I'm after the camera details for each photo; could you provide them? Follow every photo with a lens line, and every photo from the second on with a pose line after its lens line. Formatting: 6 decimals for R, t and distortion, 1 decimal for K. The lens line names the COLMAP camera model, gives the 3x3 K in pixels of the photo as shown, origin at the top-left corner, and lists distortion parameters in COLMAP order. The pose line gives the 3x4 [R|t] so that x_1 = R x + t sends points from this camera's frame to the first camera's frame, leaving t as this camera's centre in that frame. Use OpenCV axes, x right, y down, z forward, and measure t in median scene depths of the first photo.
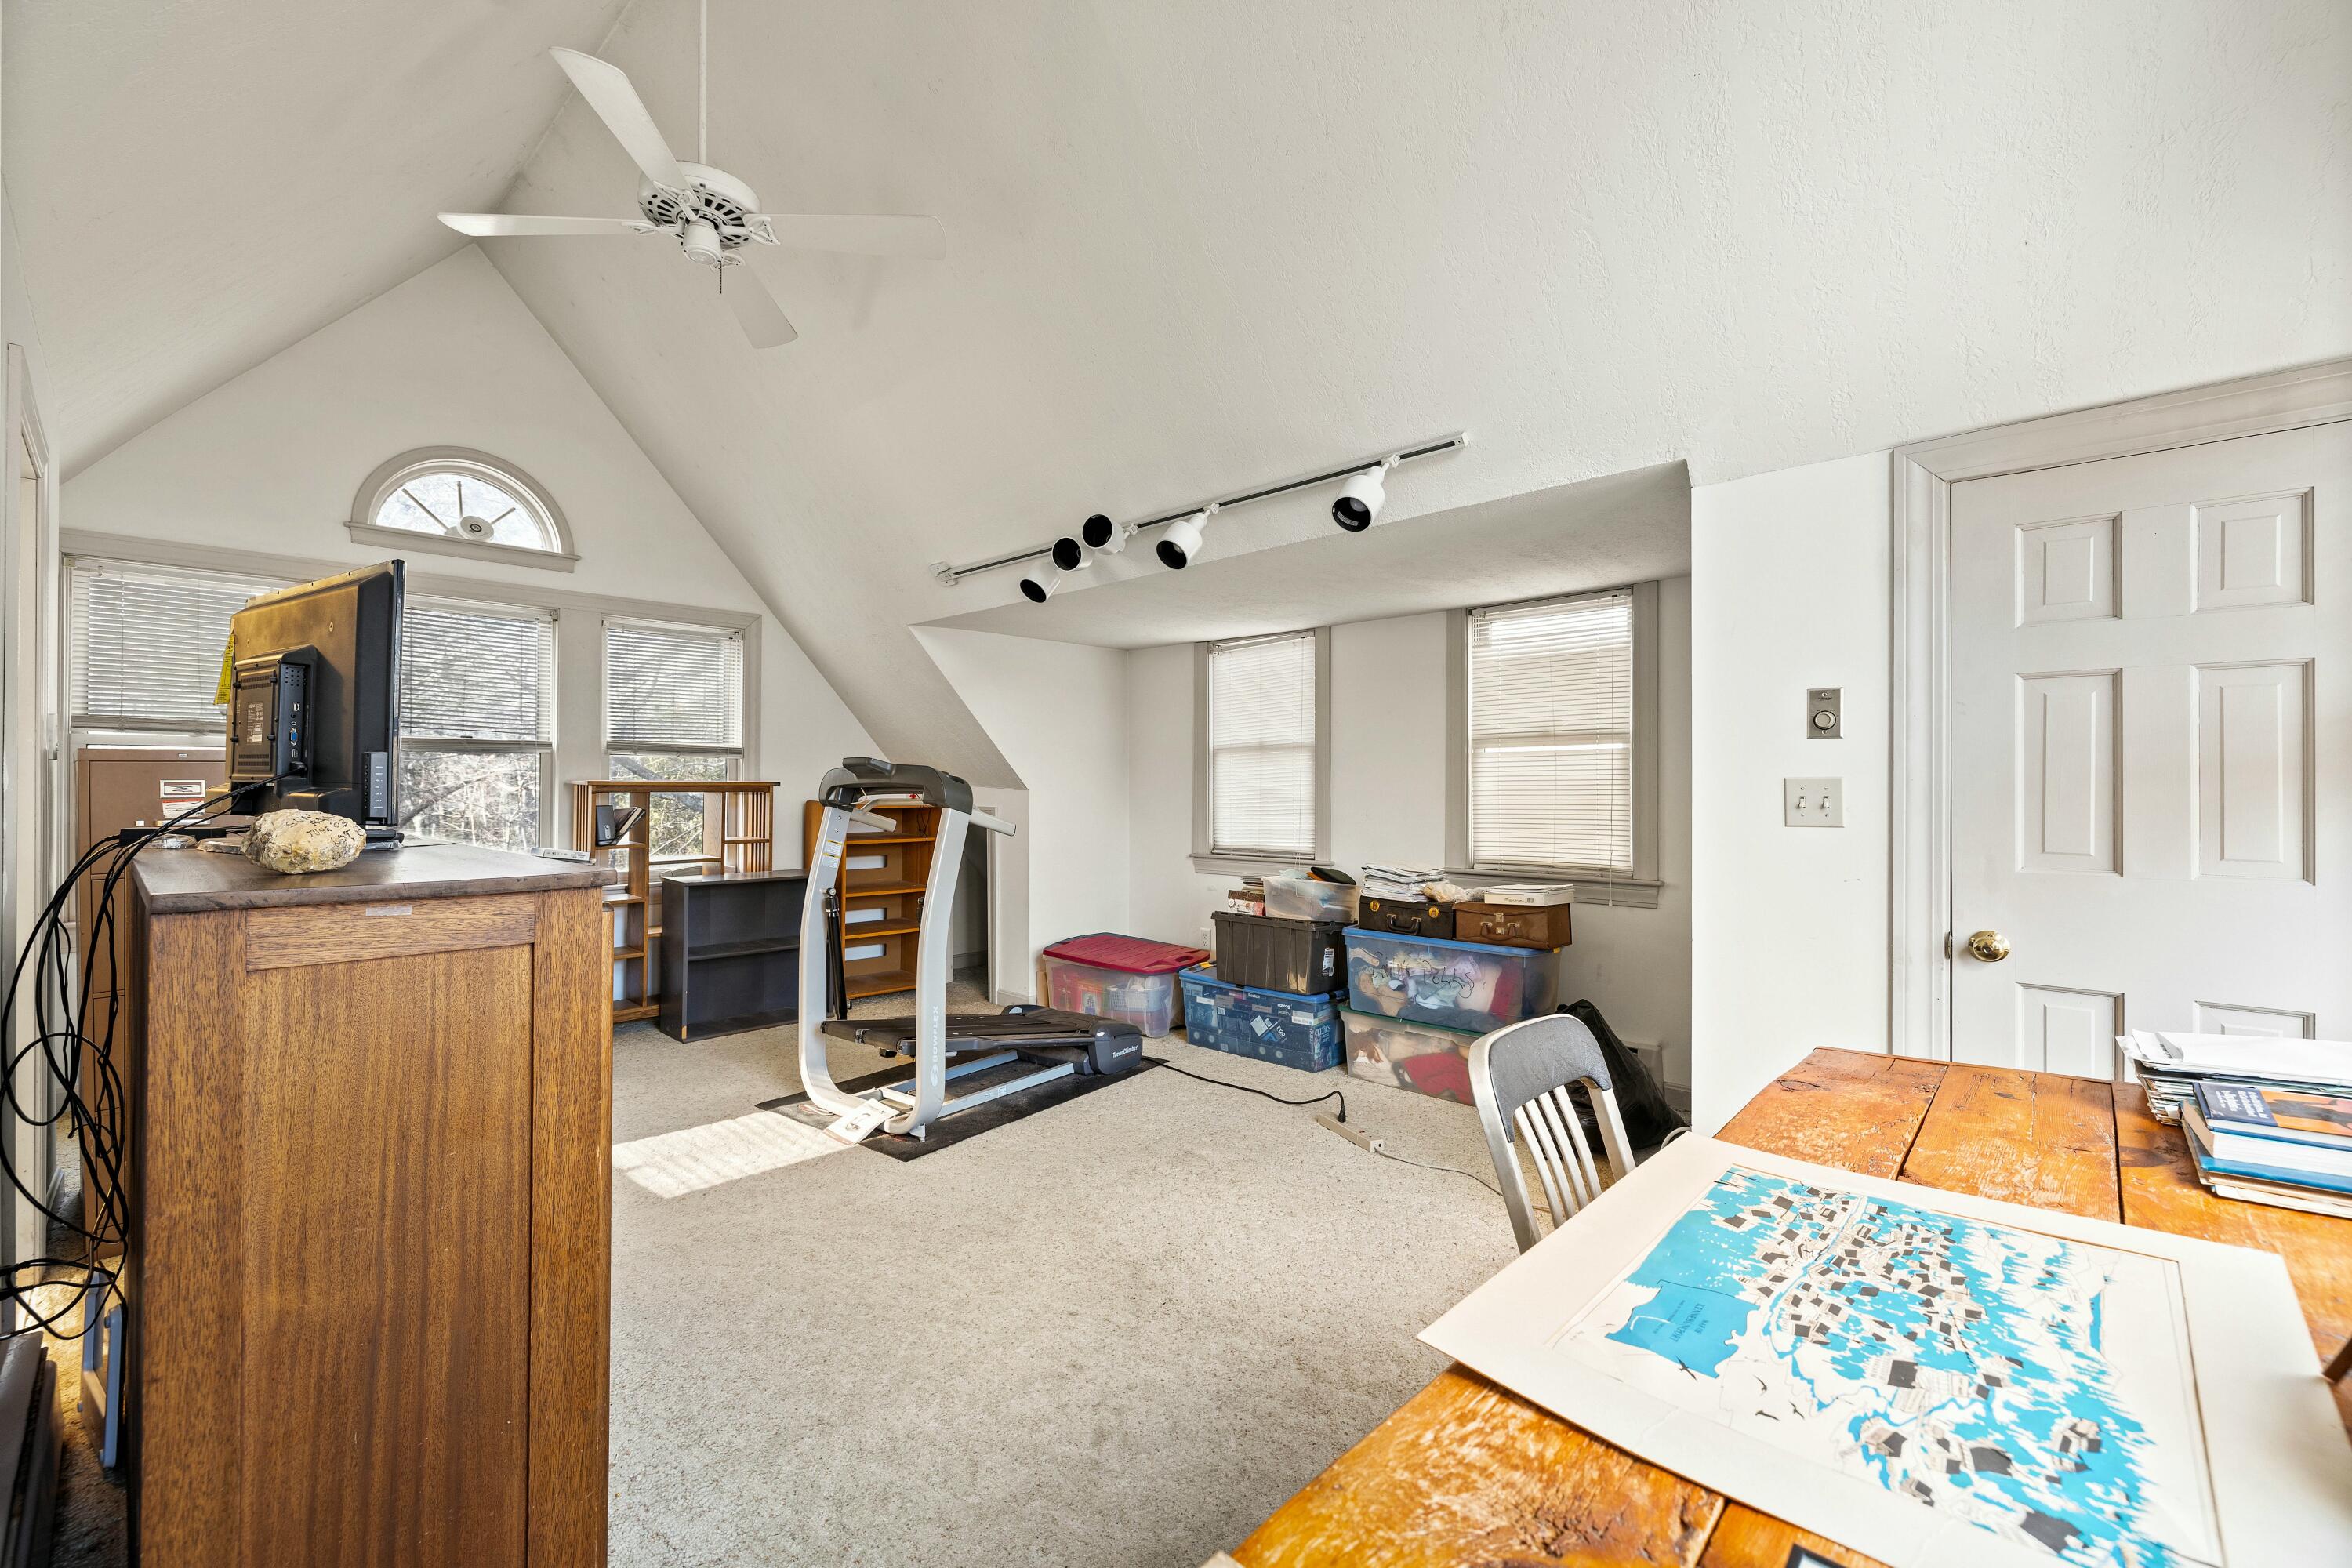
lens RADIAL K [[1017.2, 0, 1173.0], [0, 1017.2, 782.8], [0, 0, 1]] dist [-0.002589, -0.000073]
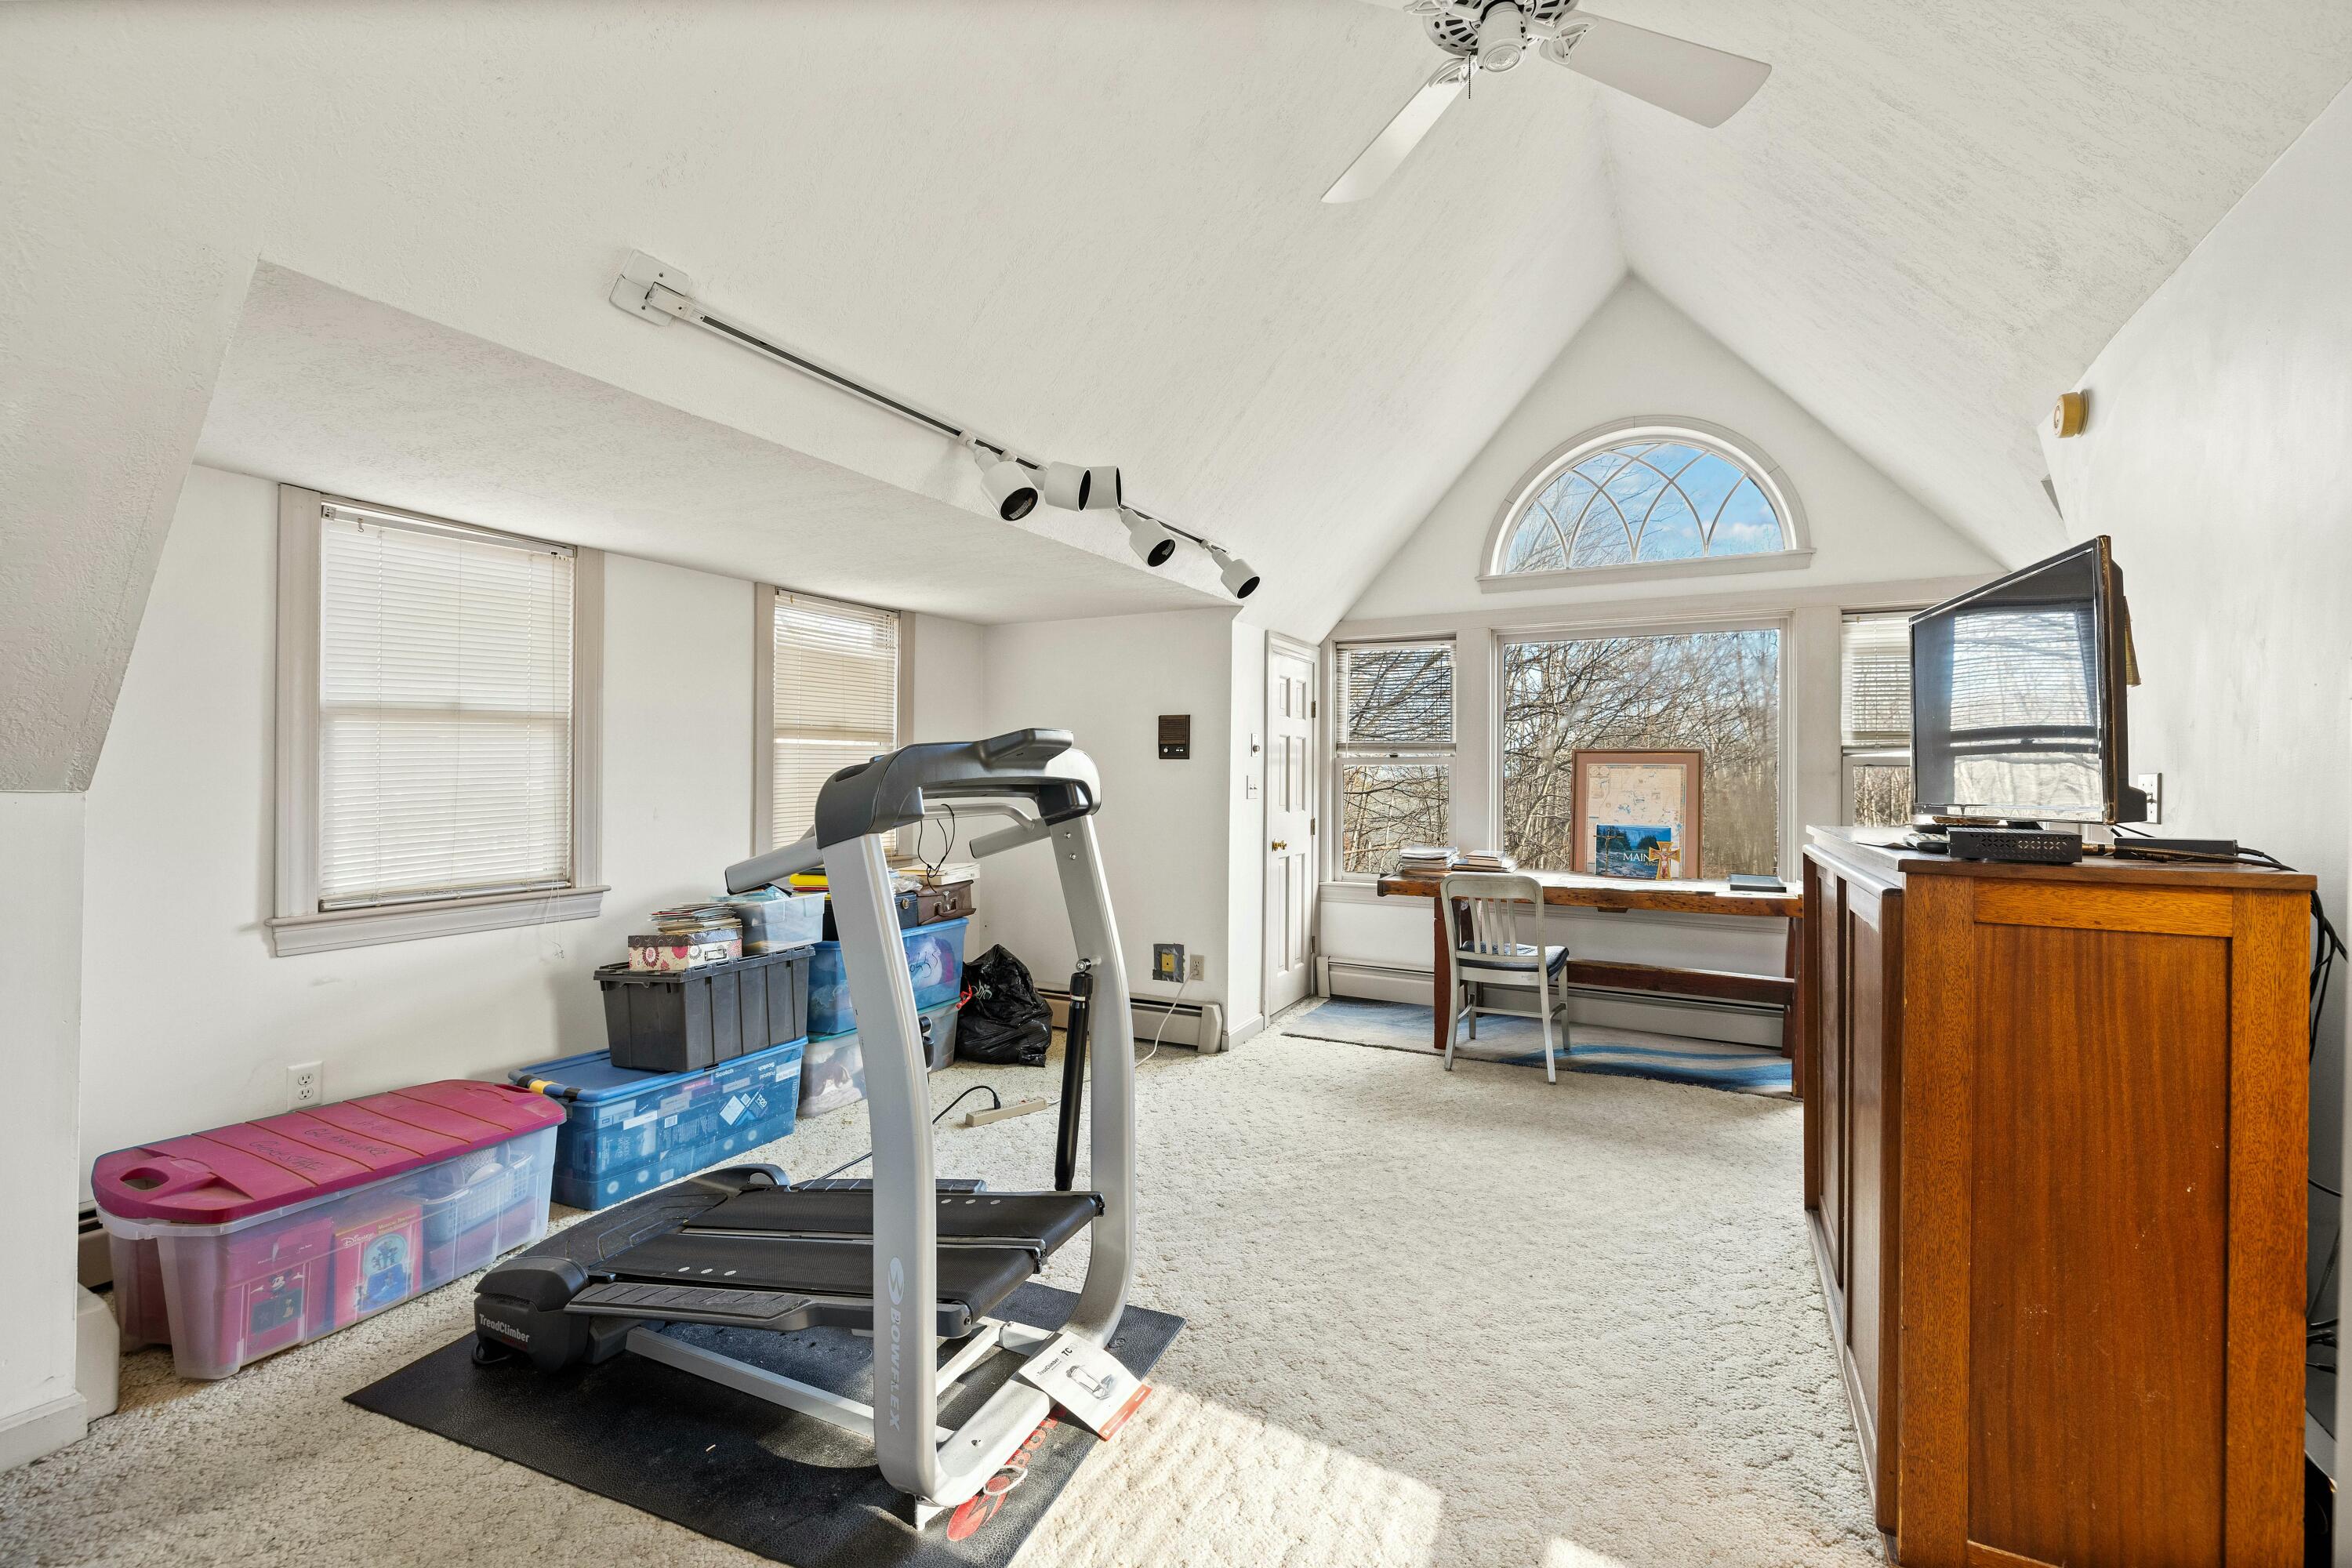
lens RADIAL K [[1017.2, 0, 1175.2], [0, 1017.2, 773.8], [0, 0, 1]] dist [-0.002589, -0.000073]
pose [[-0.272749, -0.002173, 0.962083, -0.688500], [-0.008631, 0.999963, -0.000188, -0.003781], [-0.962046, -0.008355, -0.272758, 0.882643]]
